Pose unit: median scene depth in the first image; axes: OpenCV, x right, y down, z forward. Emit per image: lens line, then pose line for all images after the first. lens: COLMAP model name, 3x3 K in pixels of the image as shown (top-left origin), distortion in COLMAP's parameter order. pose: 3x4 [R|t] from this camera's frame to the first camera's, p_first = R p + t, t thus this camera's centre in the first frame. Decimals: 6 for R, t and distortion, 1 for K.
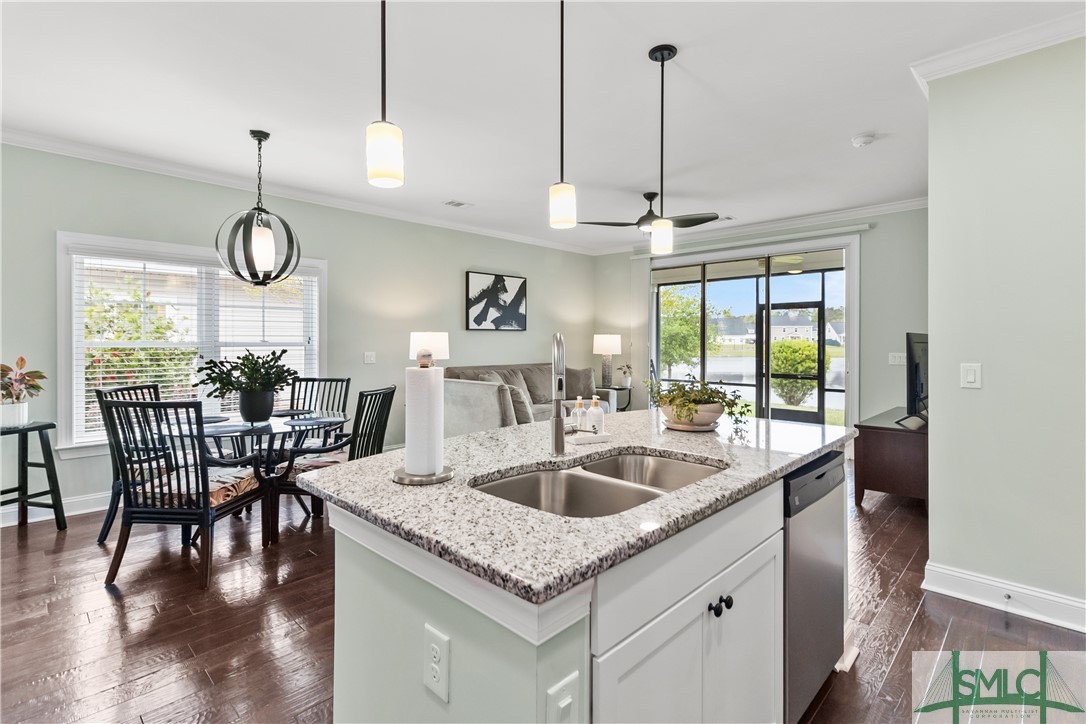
lens RADIAL K [[521.0, 0, 537.9], [0, 521.0, 353.6], [0, 0, 1]] dist [0.004404, 0.000241]
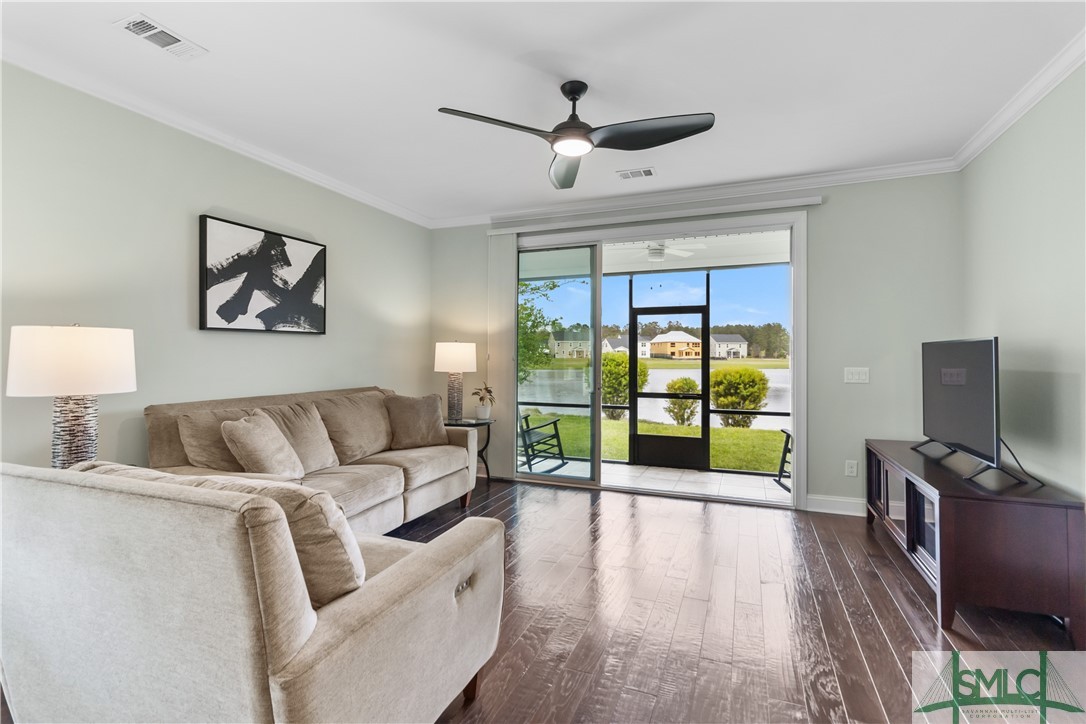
lens RADIAL K [[521.0, 0, 542.4], [0, 521.0, 352.8], [0, 0, 1]] dist [0.004404, 0.000241]
pose [[0.926398, 0.001825, 0.376542, -0.018090], [0.008367, 0.999642, -0.025430, -0.006127], [-0.376453, 0.026709, 0.926051, 0.379246]]
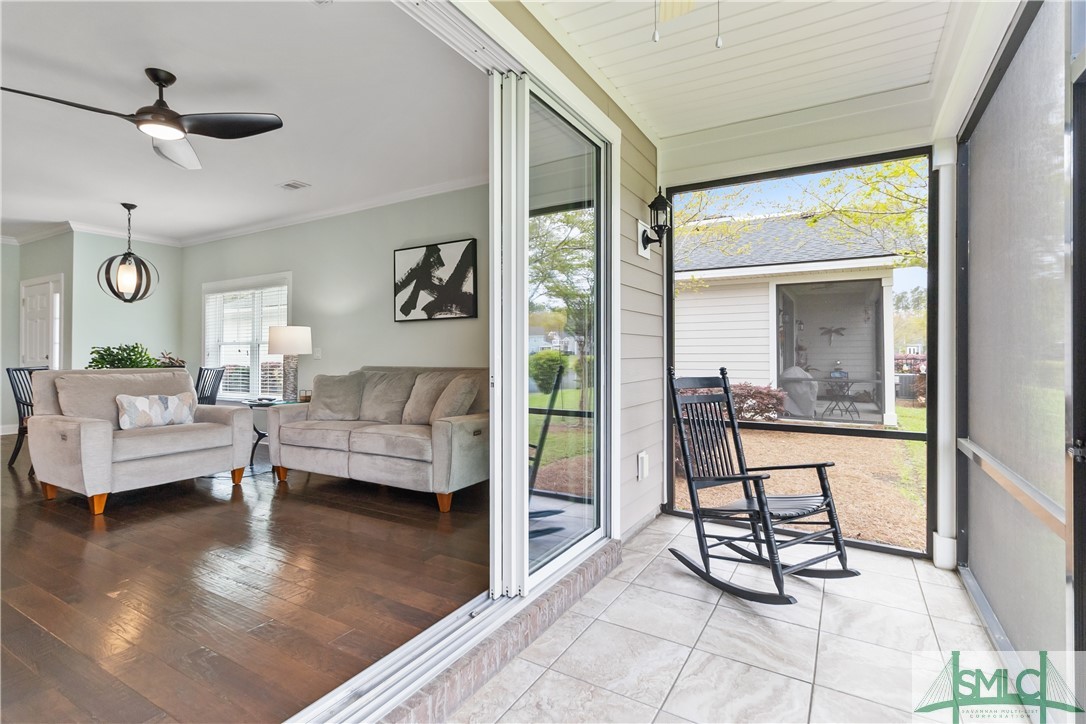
lens RADIAL K [[521.0, 0, 536.8], [0, 521.0, 355.5], [0, 0, 1]] dist [0.004404, 0.000241]
pose [[0.225948, 0.001015, -0.974139, 0.677104], [-0.019644, 0.999801, -0.003515, 0.005478], [0.973941, 0.019930, 0.225923, 0.980865]]
